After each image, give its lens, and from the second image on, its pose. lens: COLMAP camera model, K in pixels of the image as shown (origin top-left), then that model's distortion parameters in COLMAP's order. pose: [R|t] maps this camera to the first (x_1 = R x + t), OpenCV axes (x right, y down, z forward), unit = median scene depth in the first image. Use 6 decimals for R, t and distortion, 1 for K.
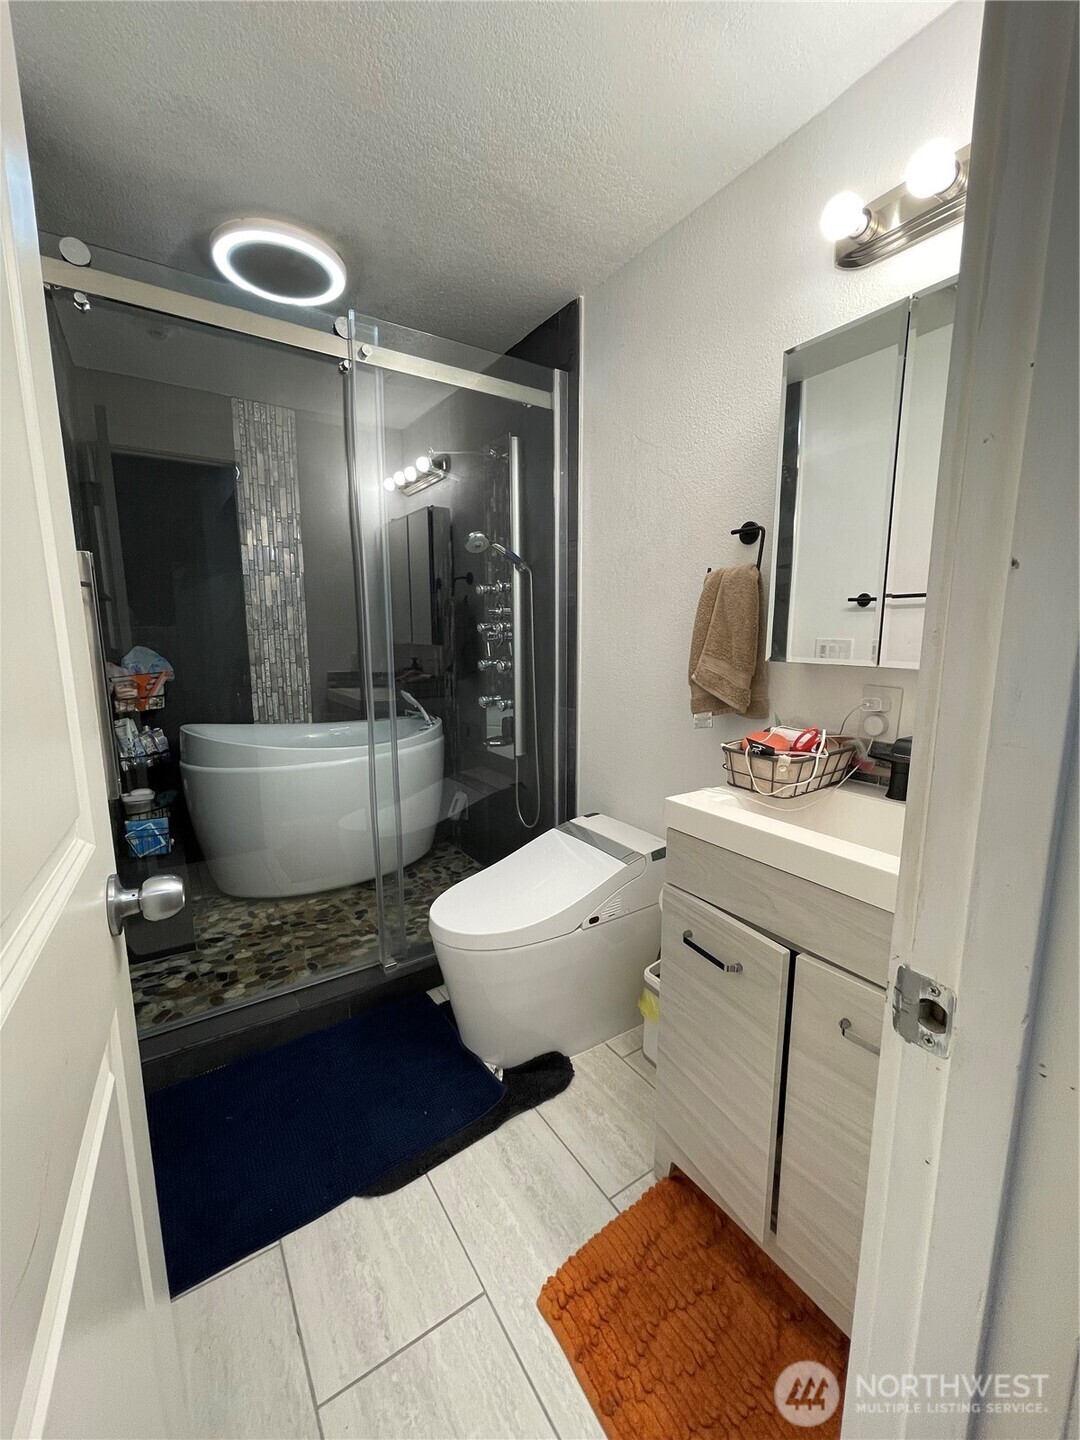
lens RADIAL K [[580.1, 0, 533.8], [0, 580.1, 727.1], [0, 0, 1]] dist [-0.005279, 0.001787]
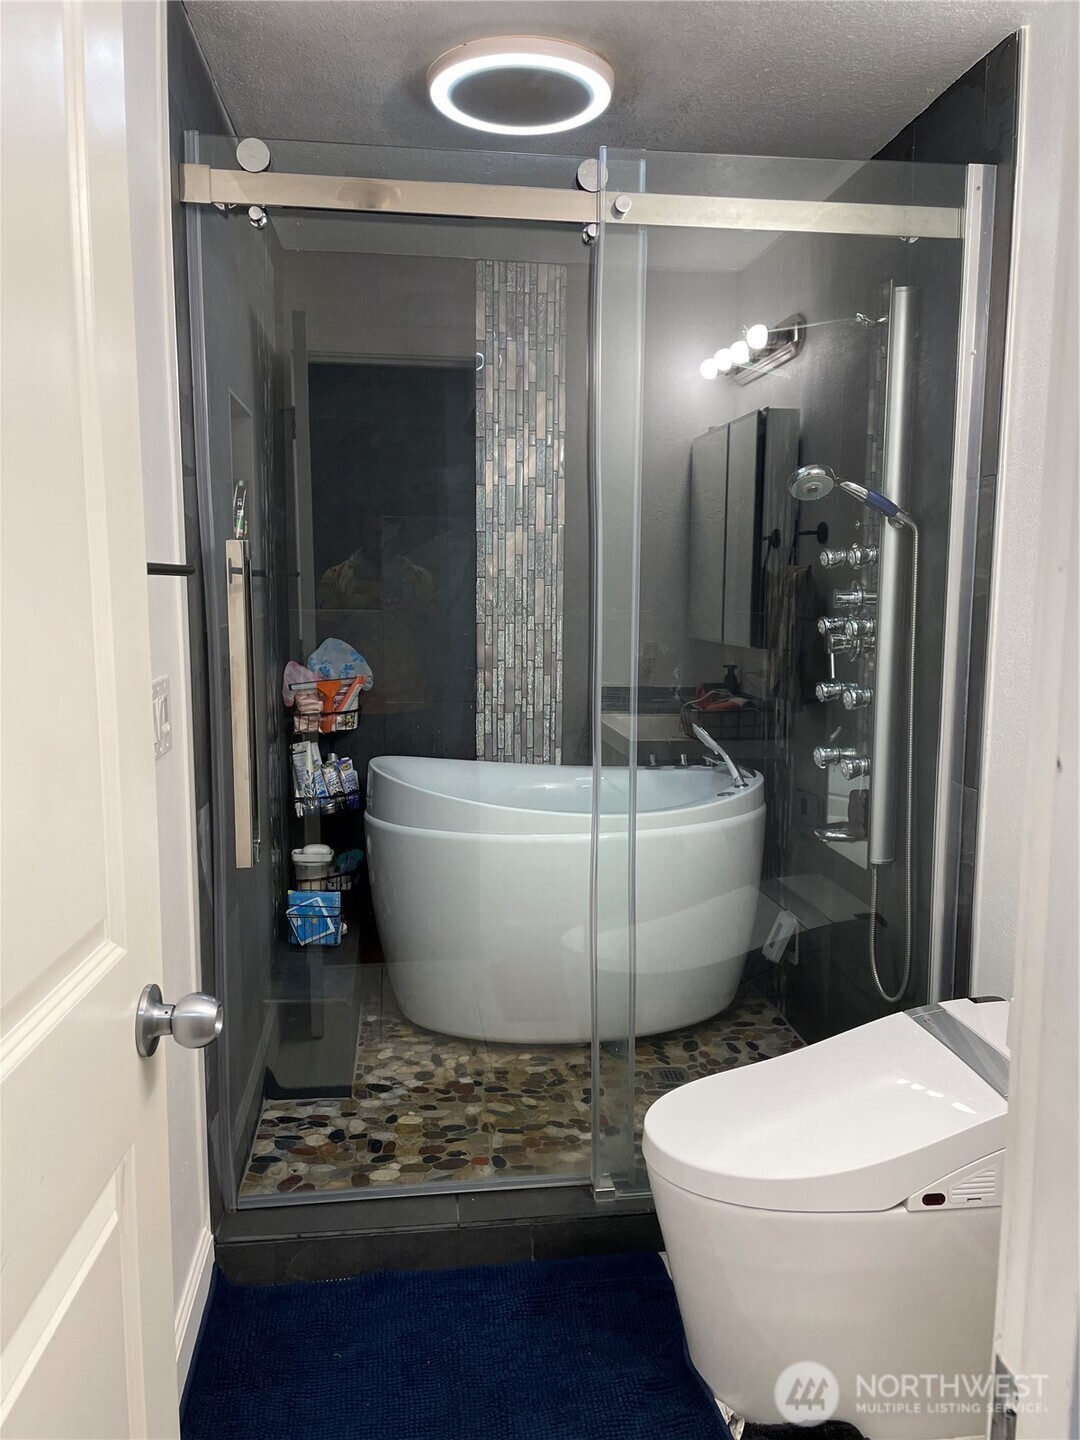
lens RADIAL K [[1093.3, 0, 544.1], [0, 1093.3, 717.9], [0, 0, 1]] dist [0.065305, -0.063766]
pose [[0.895544, 0.060112, -0.440894, 0.144031], [-0.075841, 0.996955, -0.018123, -0.044666], [0.438462, 0.049668, 0.897376, -0.069059]]
